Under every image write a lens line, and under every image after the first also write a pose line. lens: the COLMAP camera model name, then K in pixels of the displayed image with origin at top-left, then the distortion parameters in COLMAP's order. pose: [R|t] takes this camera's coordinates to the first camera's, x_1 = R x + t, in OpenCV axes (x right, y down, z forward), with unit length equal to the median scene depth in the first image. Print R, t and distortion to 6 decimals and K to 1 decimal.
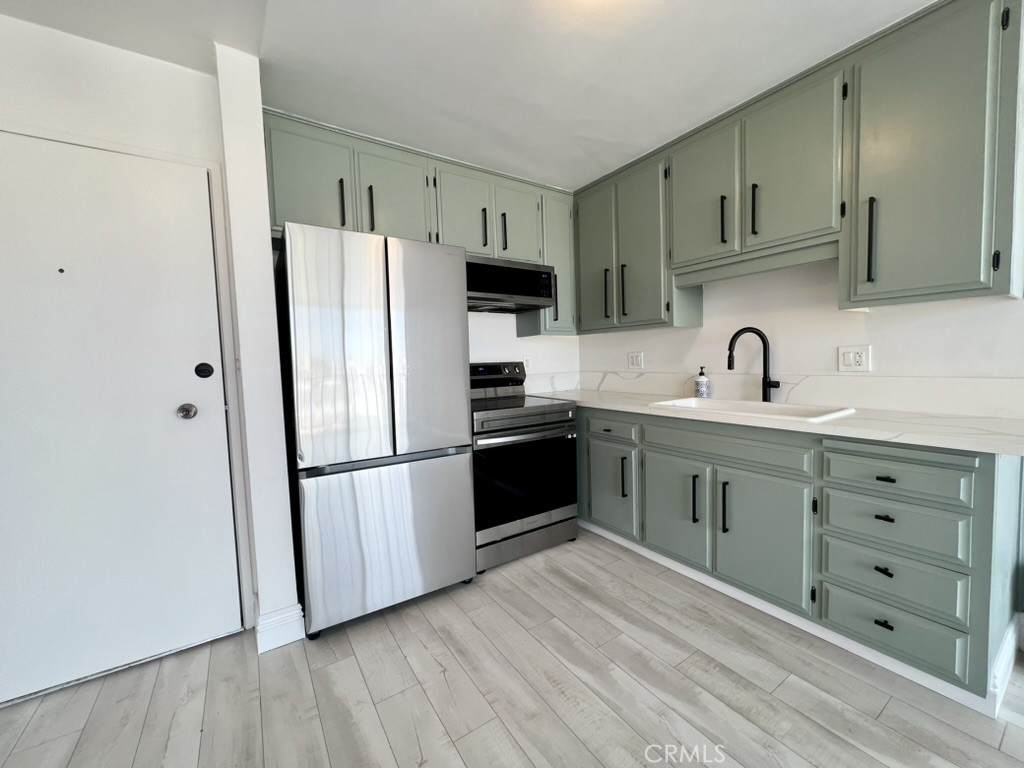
lens RADIAL K [[407.8, 0, 513.1], [0, 407.8, 384.3], [0, 0, 1]] dist [-0.001751, 0.000910]
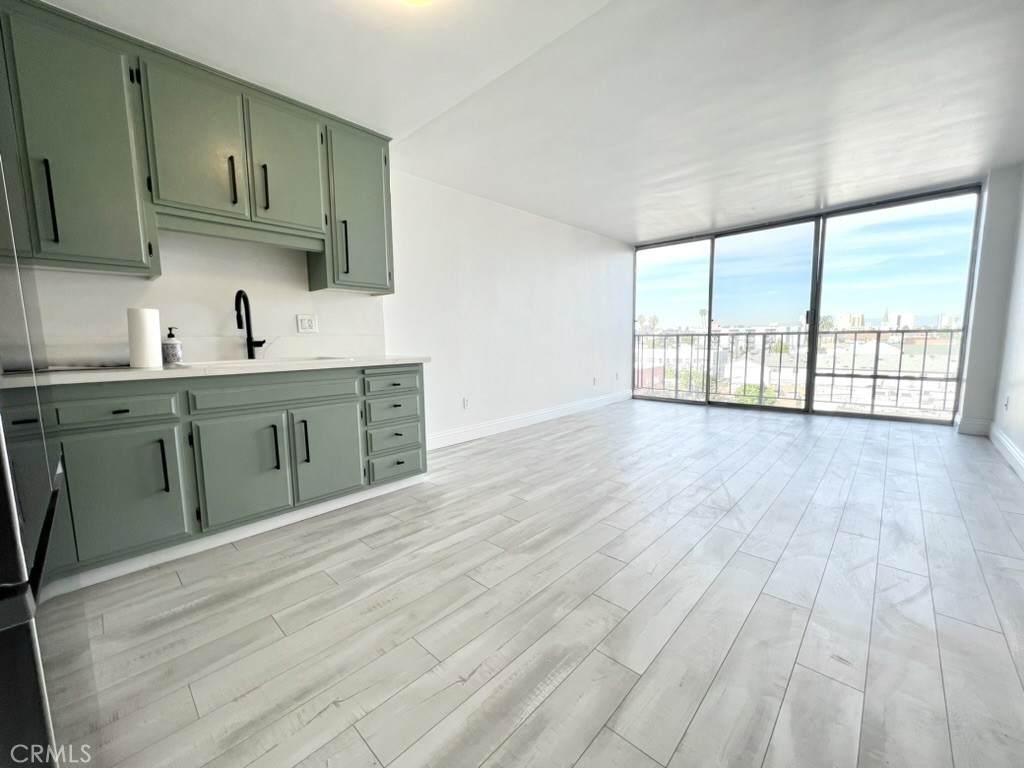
lens RADIAL K [[407.8, 0, 513.1], [0, 407.8, 384.3], [0, 0, 1]] dist [-0.001751, 0.000910]
pose [[-0.223563, -0.076245, 0.971703, -0.609198], [0.078385, 0.992300, 0.095895, 0.056217], [-0.971532, 0.097606, -0.215866, 0.526952]]
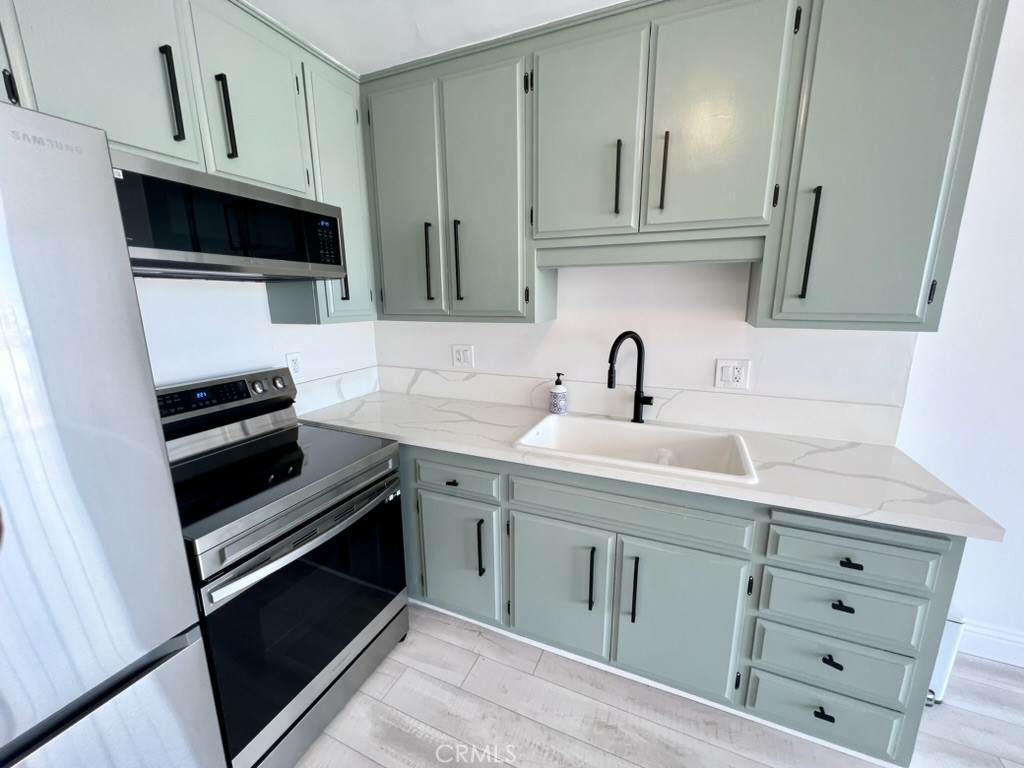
lens RADIAL K [[407.8, 0, 513.1], [0, 407.8, 384.3], [0, 0, 1]] dist [-0.001751, 0.000910]
pose [[0.840592, -0.089648, 0.534199, -0.025507], [0.014362, 0.989551, 0.143464, -0.145509], [-0.541479, -0.112923, 0.833096, 0.436867]]
